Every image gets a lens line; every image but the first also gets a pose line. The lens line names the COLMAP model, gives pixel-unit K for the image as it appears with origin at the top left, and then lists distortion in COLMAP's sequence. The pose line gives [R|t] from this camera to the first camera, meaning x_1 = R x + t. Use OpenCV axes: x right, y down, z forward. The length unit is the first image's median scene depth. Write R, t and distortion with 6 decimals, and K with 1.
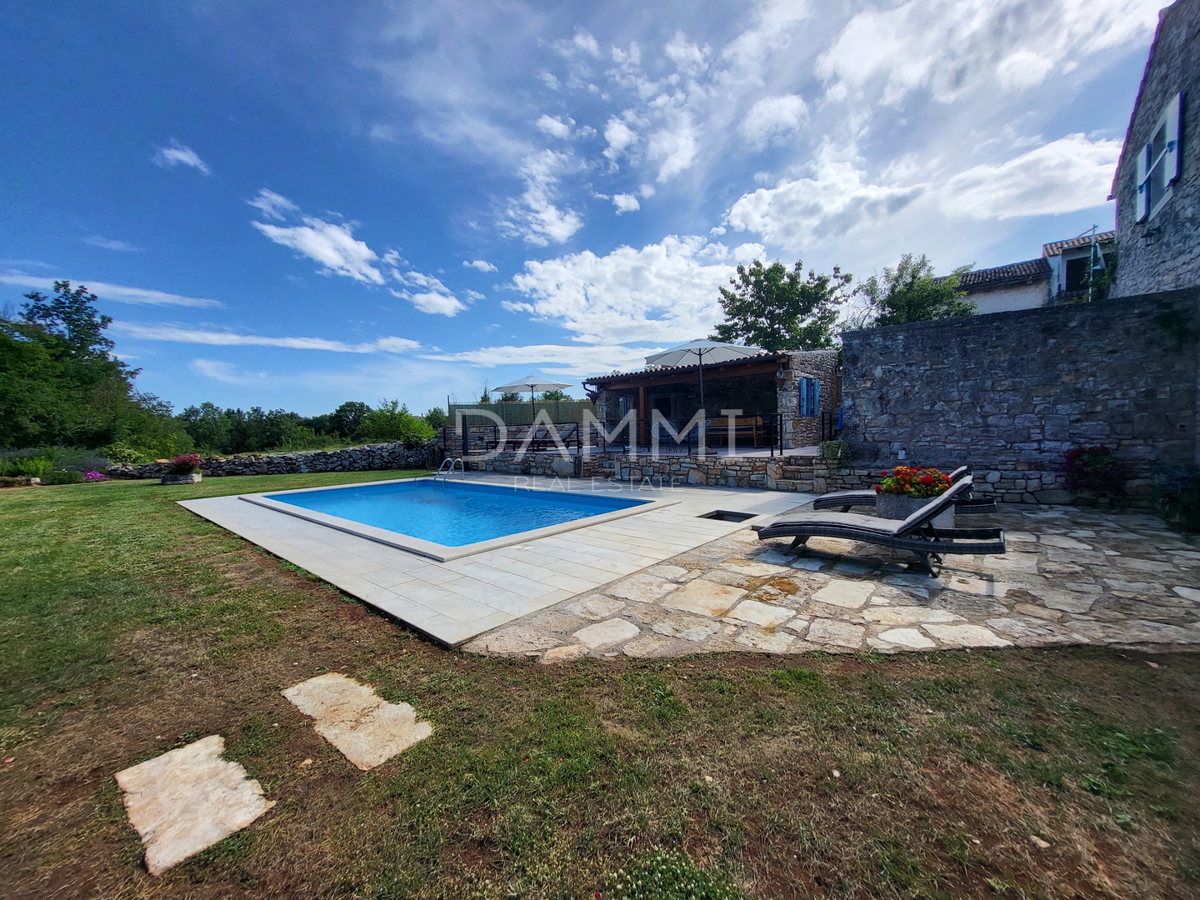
lens RADIAL K [[475.7, 0, 593.4], [0, 475.7, 439.3], [0, 0, 1]] dist [0.000129, -0.000189]
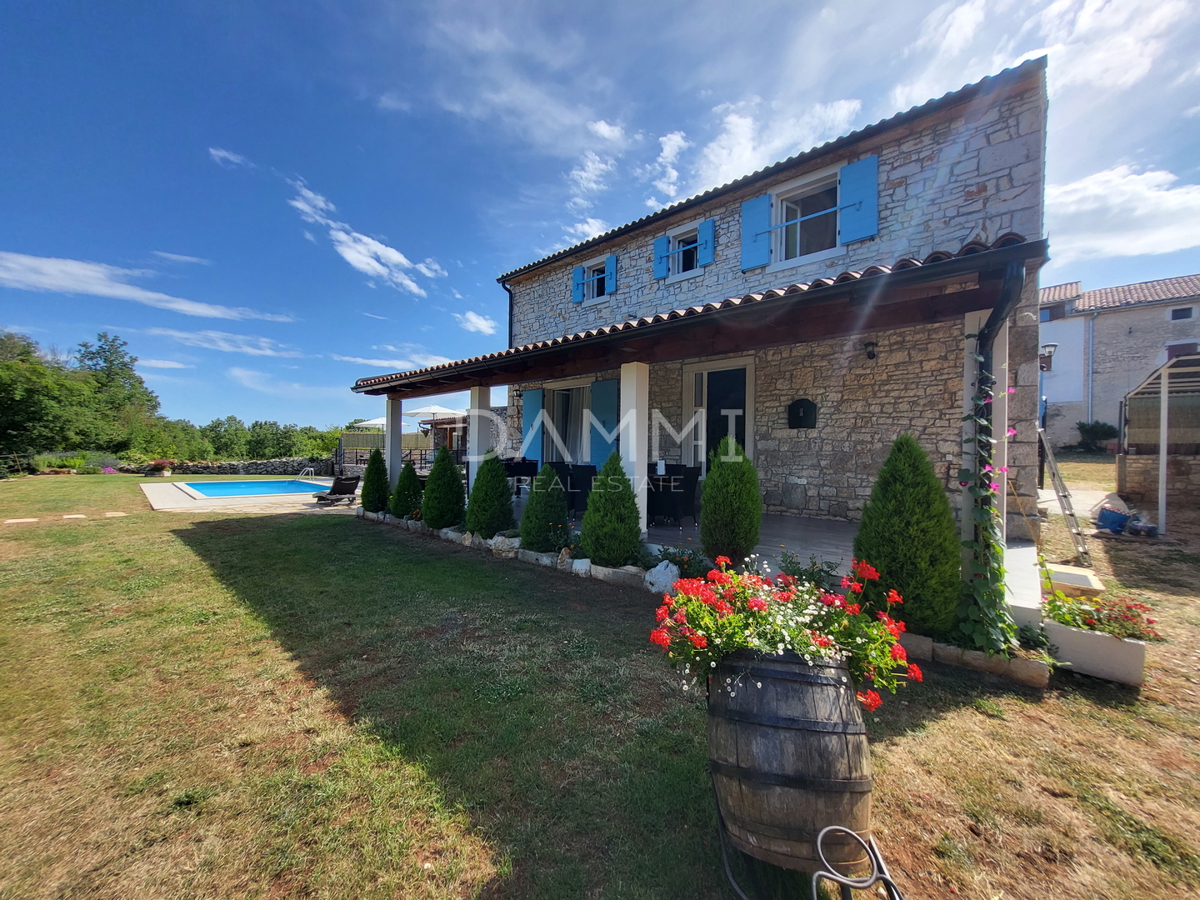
lens RADIAL K [[475.7, 0, 592.9], [0, 475.7, 453.6], [0, 0, 1]] dist [0.000129, -0.000189]
pose [[0.997804, 0.039697, -0.053020, 1.212294], [-0.040619, 0.999040, -0.016425, -0.036419], [0.052317, 0.018542, 0.998458, -0.948063]]
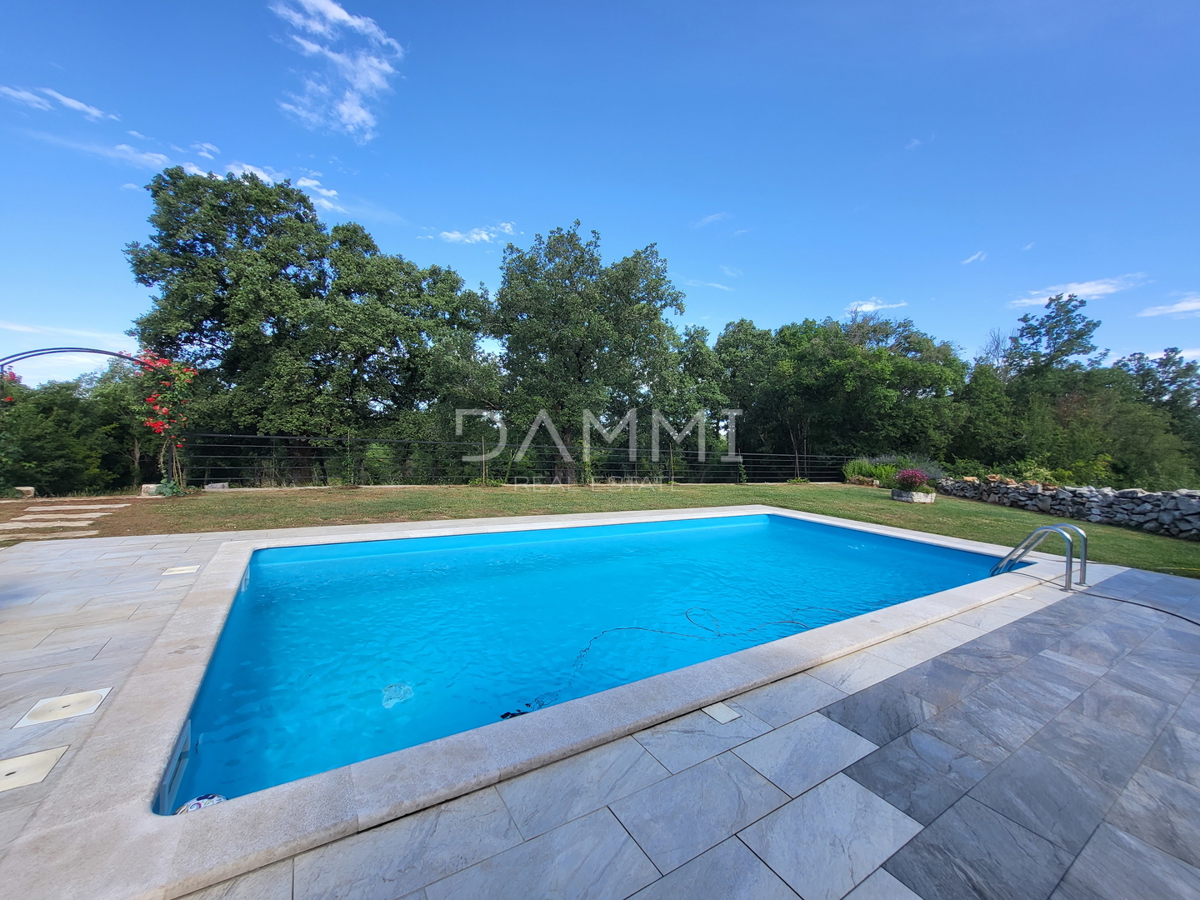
lens RADIAL K [[475.7, 0, 606.5], [0, 475.7, 452.6], [0, 0, 1]] dist [0.000129, -0.000189]
pose [[-0.267638, 0.037105, -0.962805, 0.249356], [-0.061178, 0.996587, 0.055414, -0.023401], [0.961575, 0.073734, -0.264455, 1.160565]]
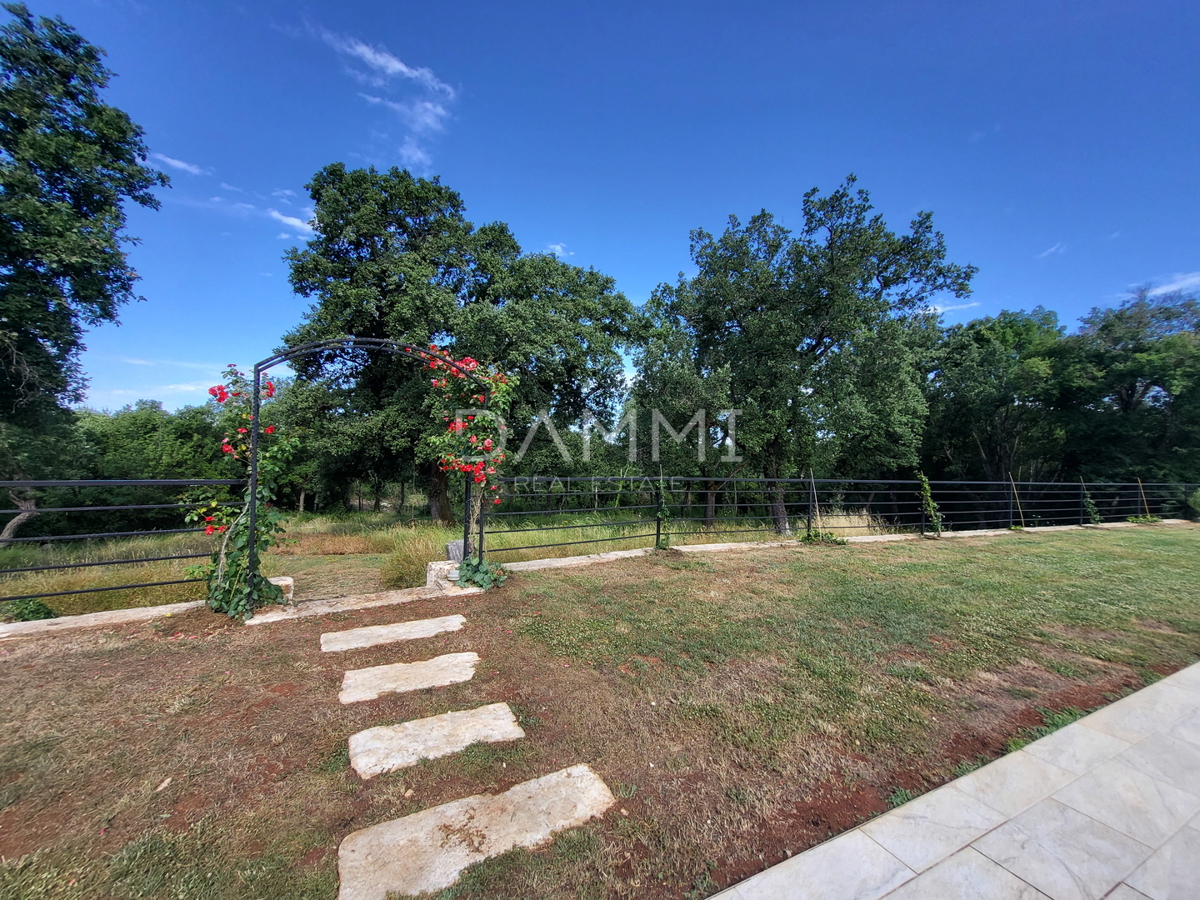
lens RADIAL K [[475.7, 0, 608.1], [0, 475.7, 452.1], [0, 0, 1]] dist [0.000129, -0.000189]
pose [[-0.371659, 0.011806, -0.928294, 0.034021], [-0.045994, 0.998457, 0.031113, -0.016632], [0.927229, 0.054260, -0.370542, 0.394733]]
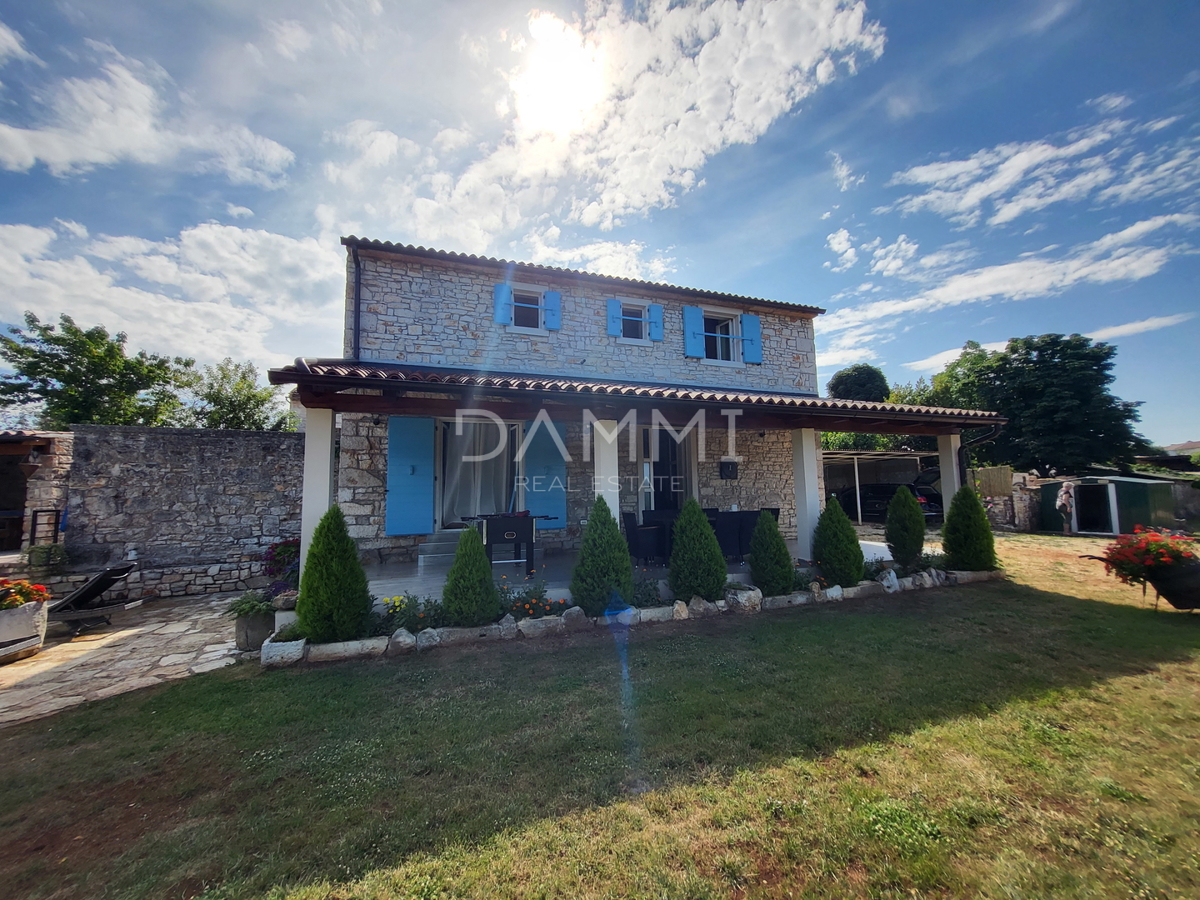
lens RADIAL K [[475.7, 0, 595.8], [0, 475.7, 453.5], [0, 0, 1]] dist [0.000129, -0.000189]
pose [[0.501317, 0.098423, 0.859648, 0.256706], [0.023534, 0.991591, -0.127254, -0.028828], [-0.864944, 0.084026, 0.494785, -0.347569]]
